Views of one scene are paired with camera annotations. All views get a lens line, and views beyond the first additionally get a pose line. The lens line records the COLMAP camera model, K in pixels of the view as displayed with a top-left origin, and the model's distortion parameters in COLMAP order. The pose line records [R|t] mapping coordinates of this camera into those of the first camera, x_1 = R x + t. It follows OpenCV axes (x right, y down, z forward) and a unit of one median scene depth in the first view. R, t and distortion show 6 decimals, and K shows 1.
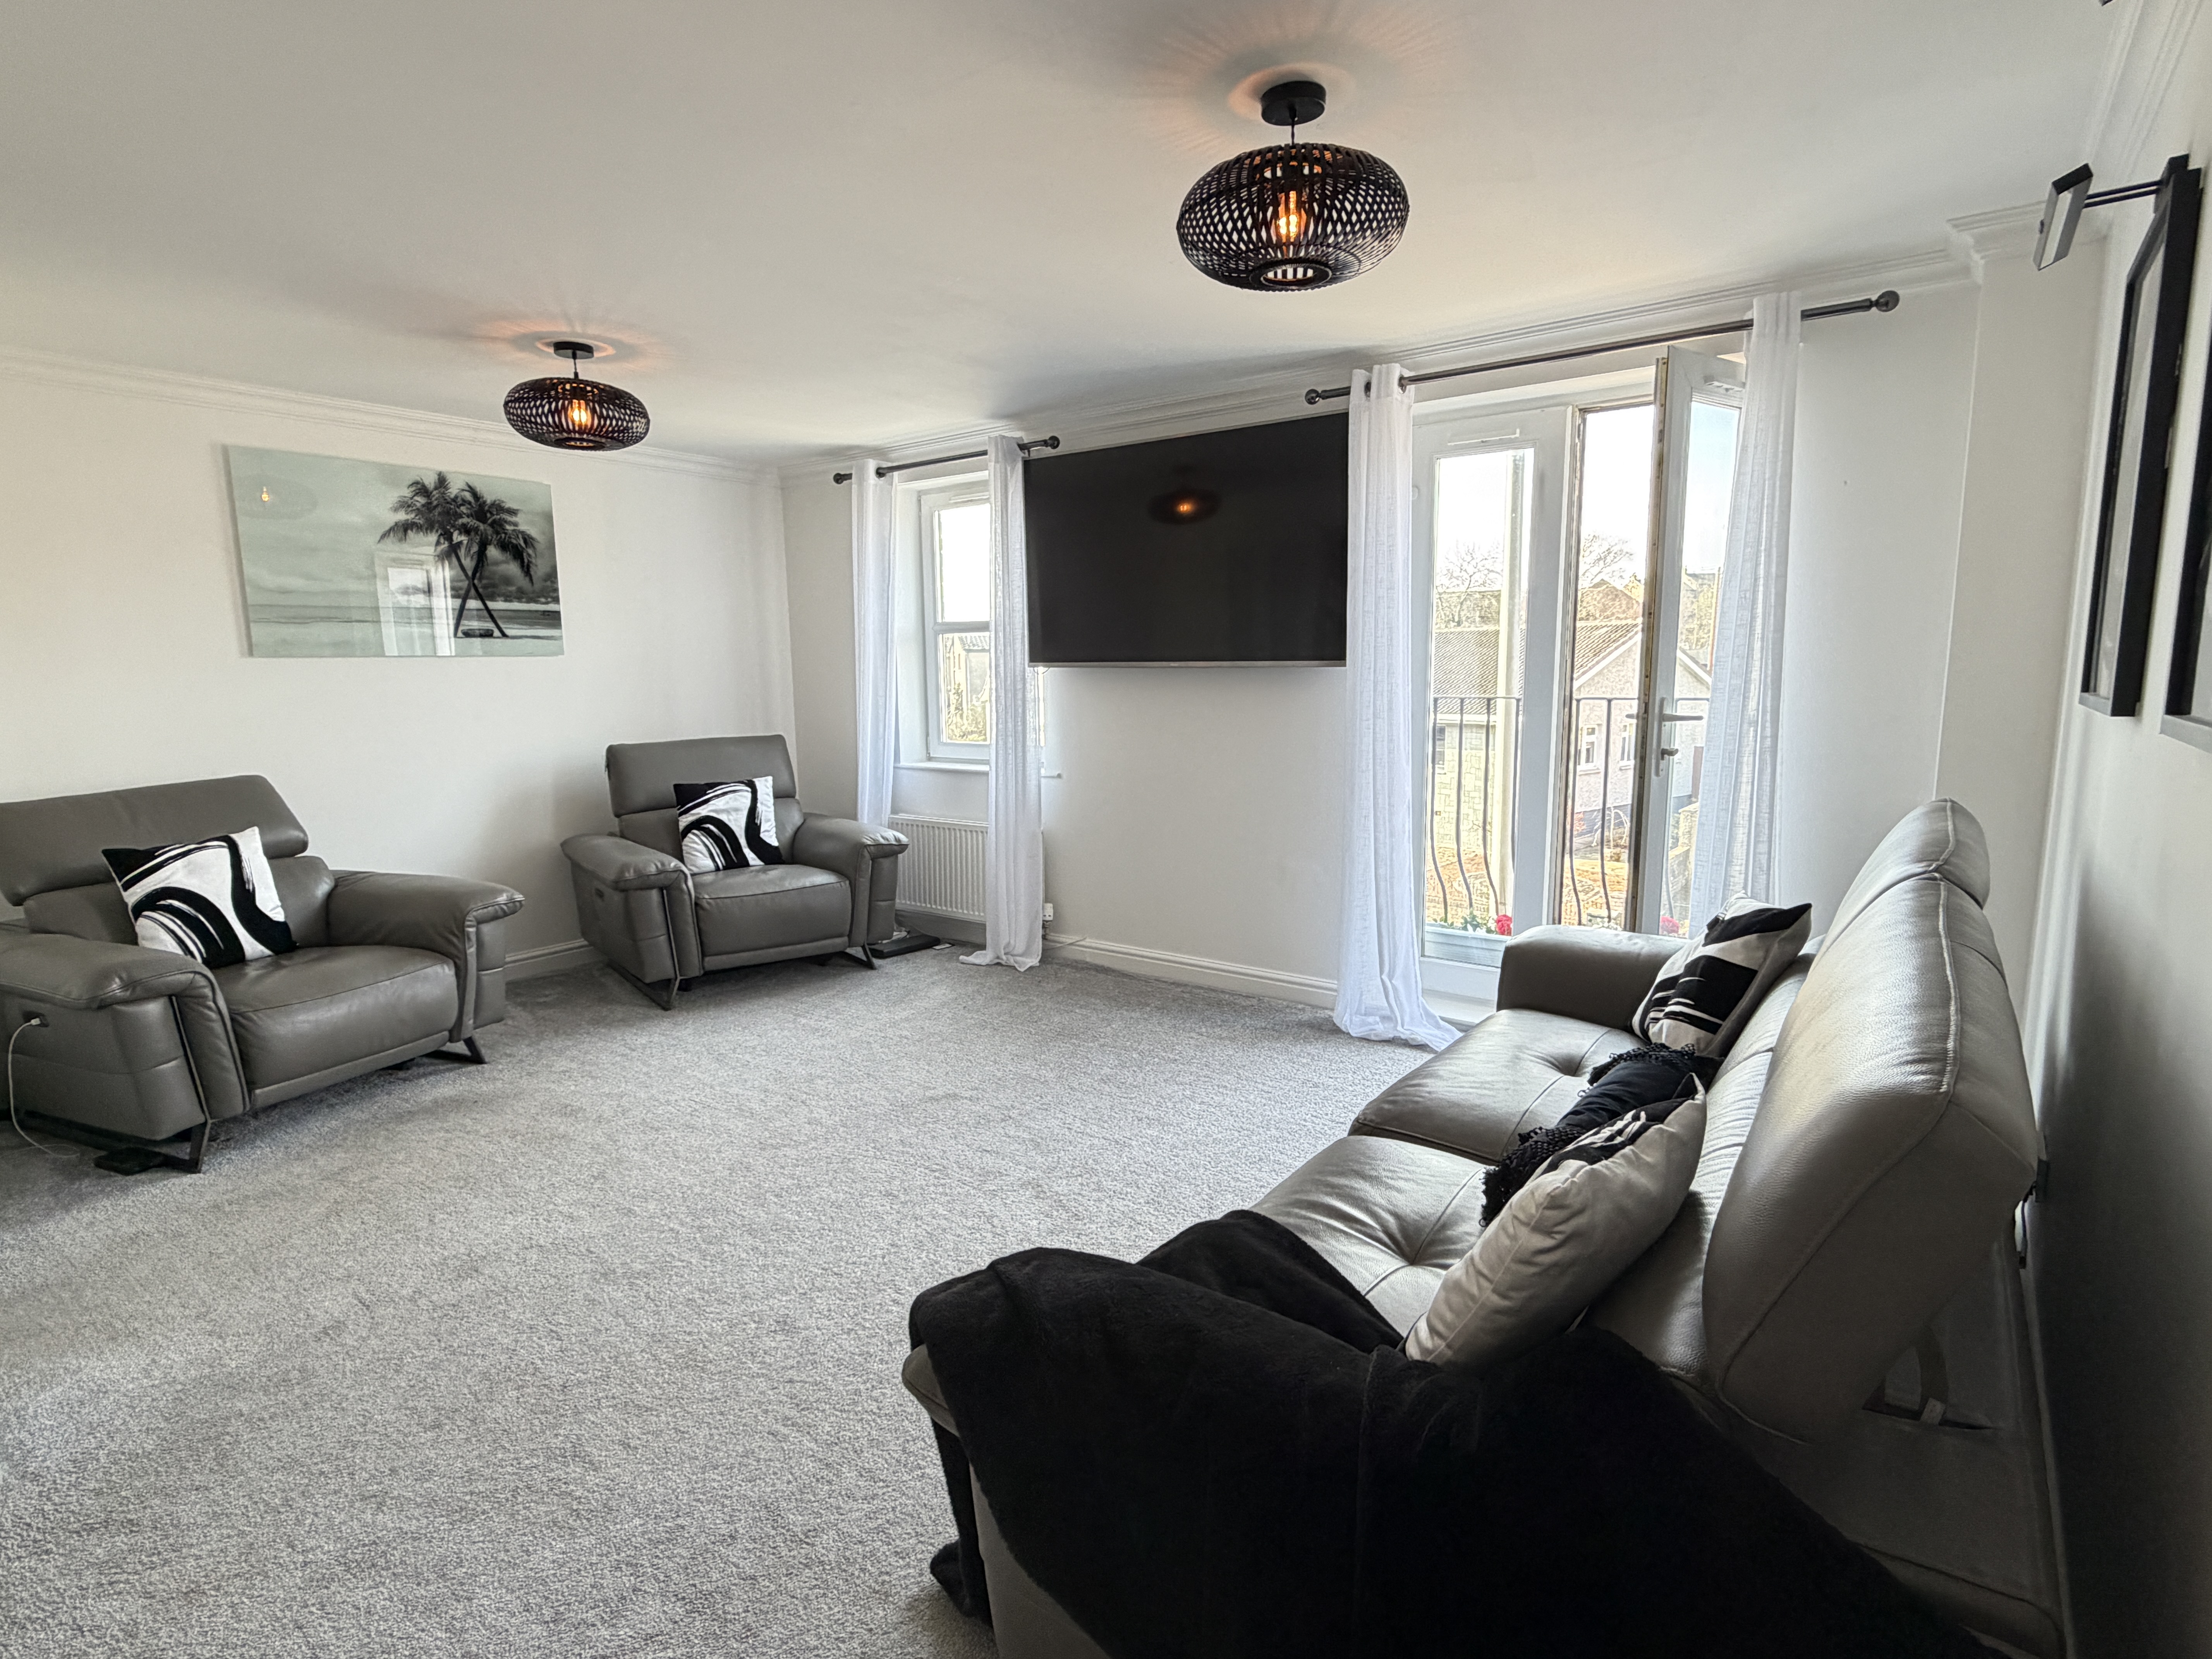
lens RADIAL K [[1122.5, 0, 1110.5], [0, 1122.5, 833.1], [0, 0, 1]] dist [-0.000177, 0.001468]
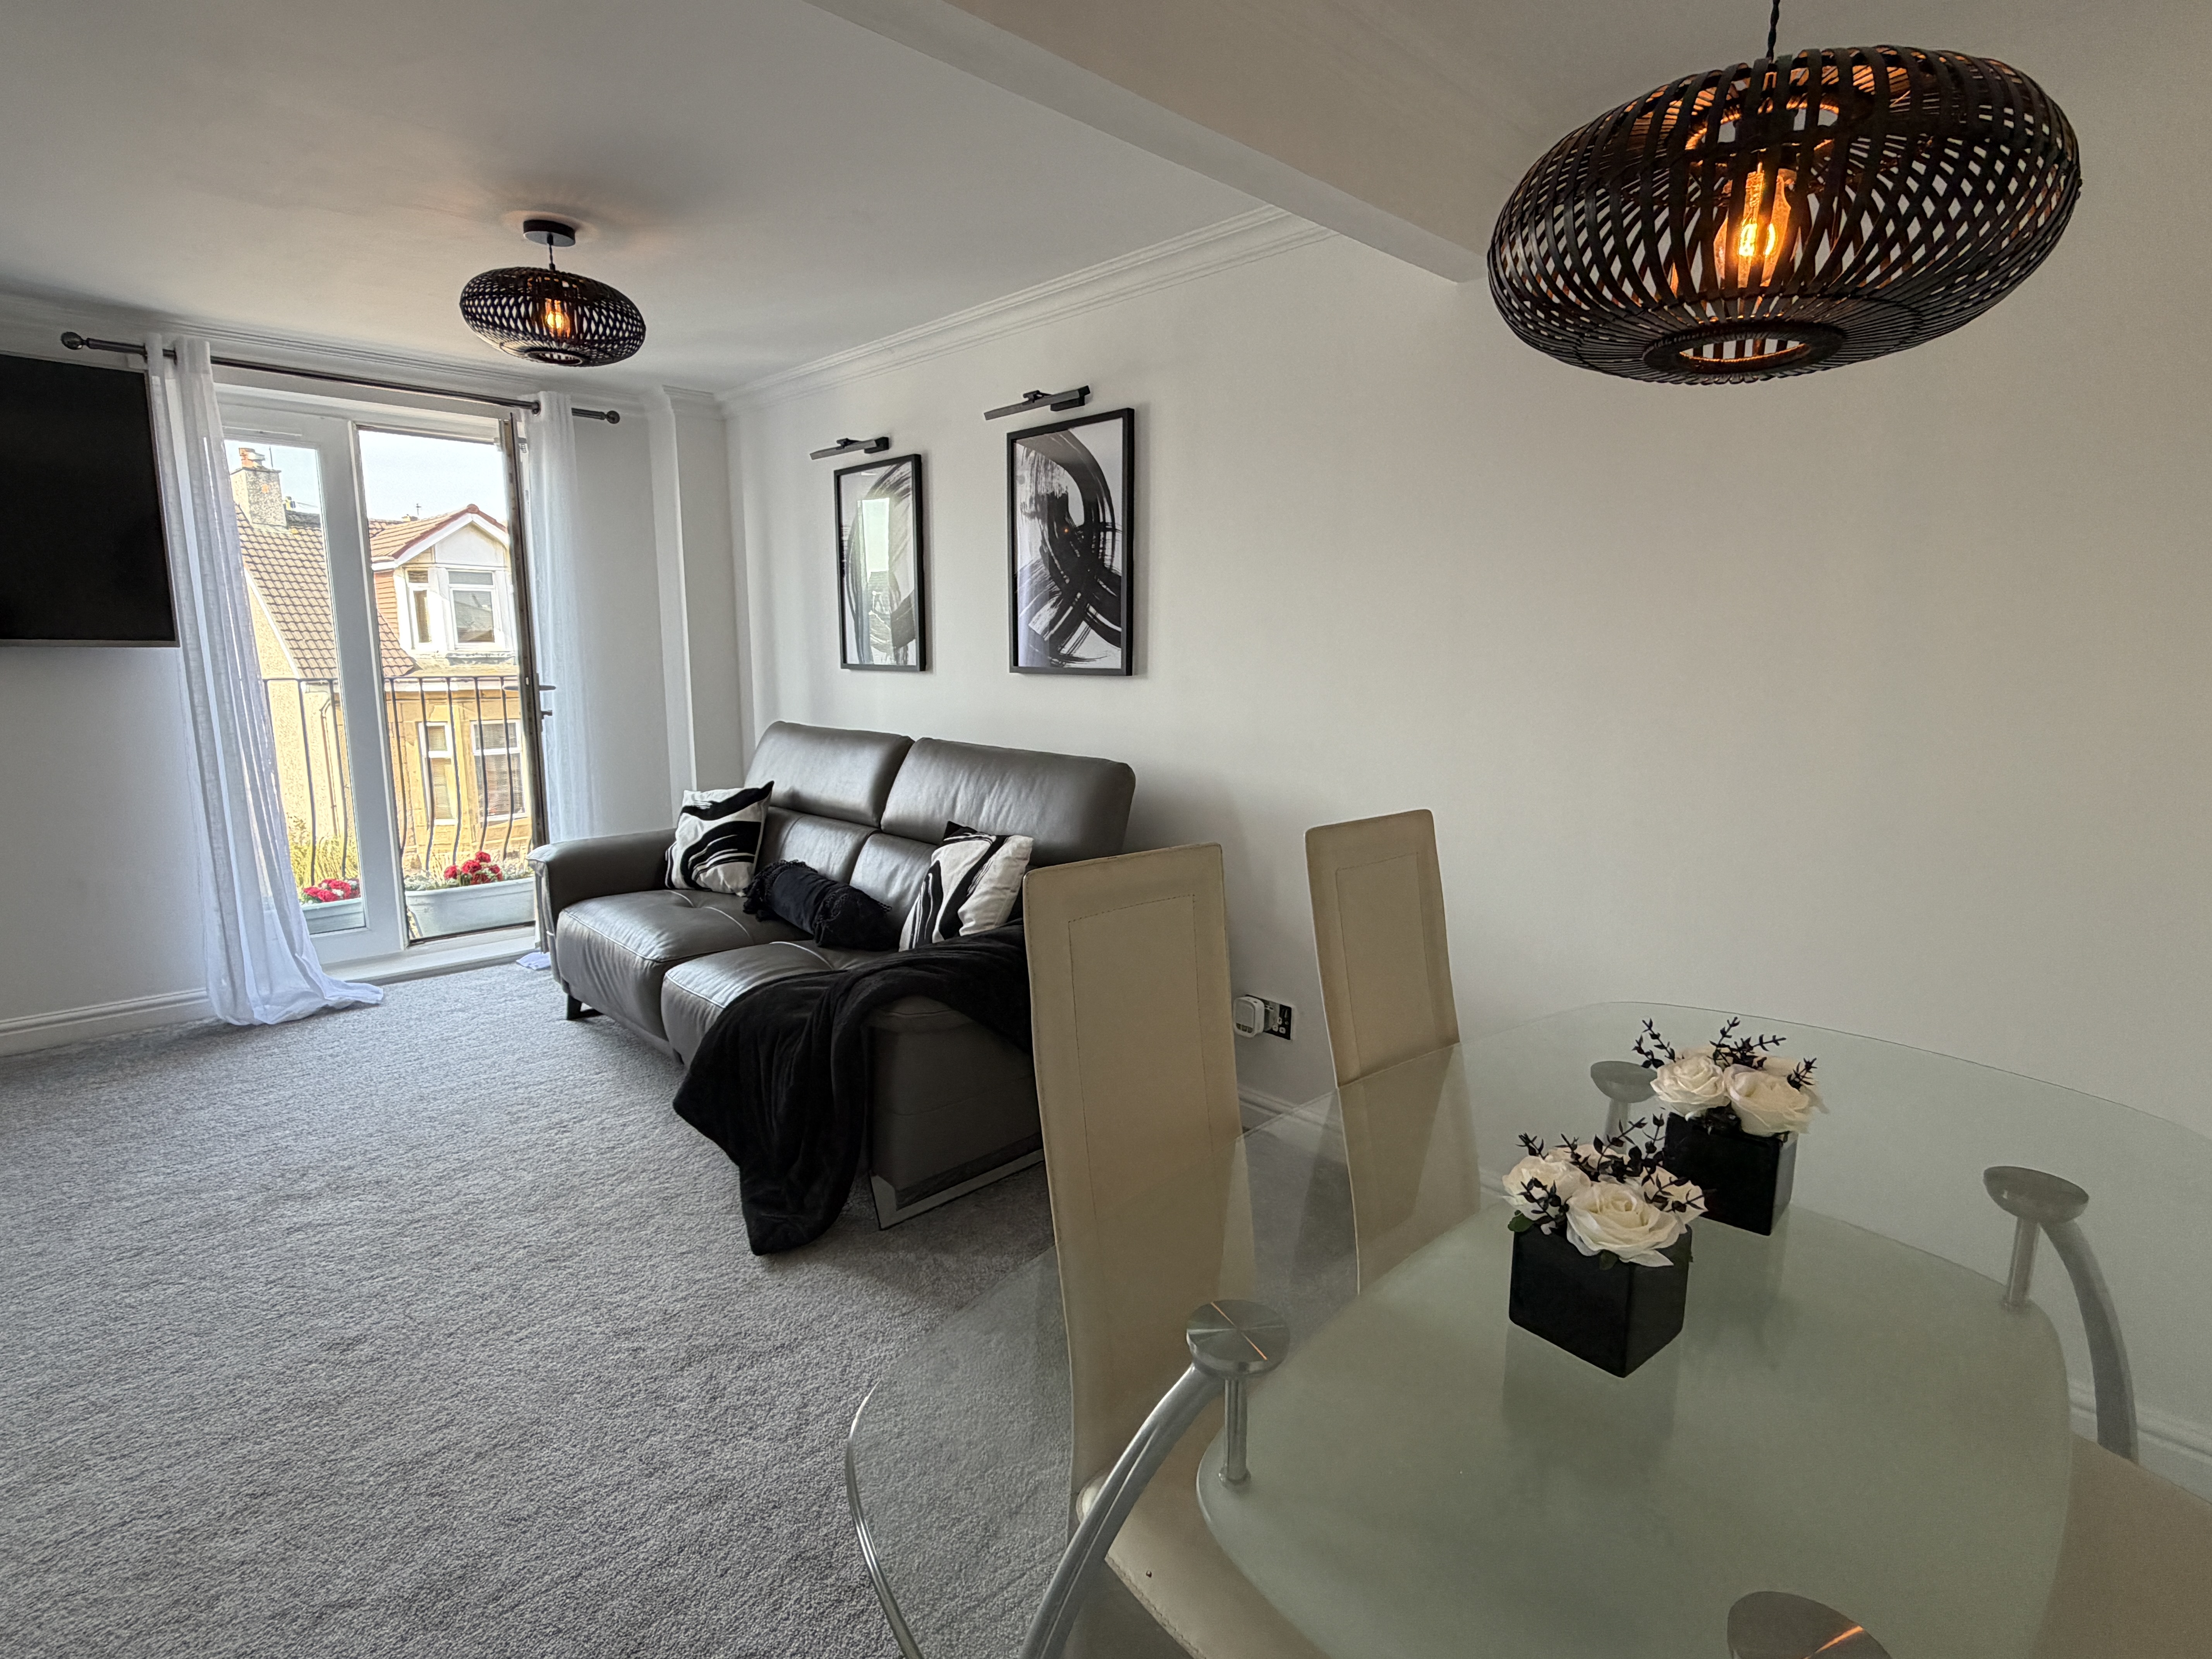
lens RADIAL K [[1122.5, 0, 1103.4], [0, 1122.5, 832.8], [0, 0, 1]] dist [-0.000177, 0.001468]
pose [[0.158532, -0.148146, 0.976176, -0.532978], [0.140994, 0.981944, 0.126124, -0.004502], [-0.977235, 0.117640, 0.176557, 0.084159]]
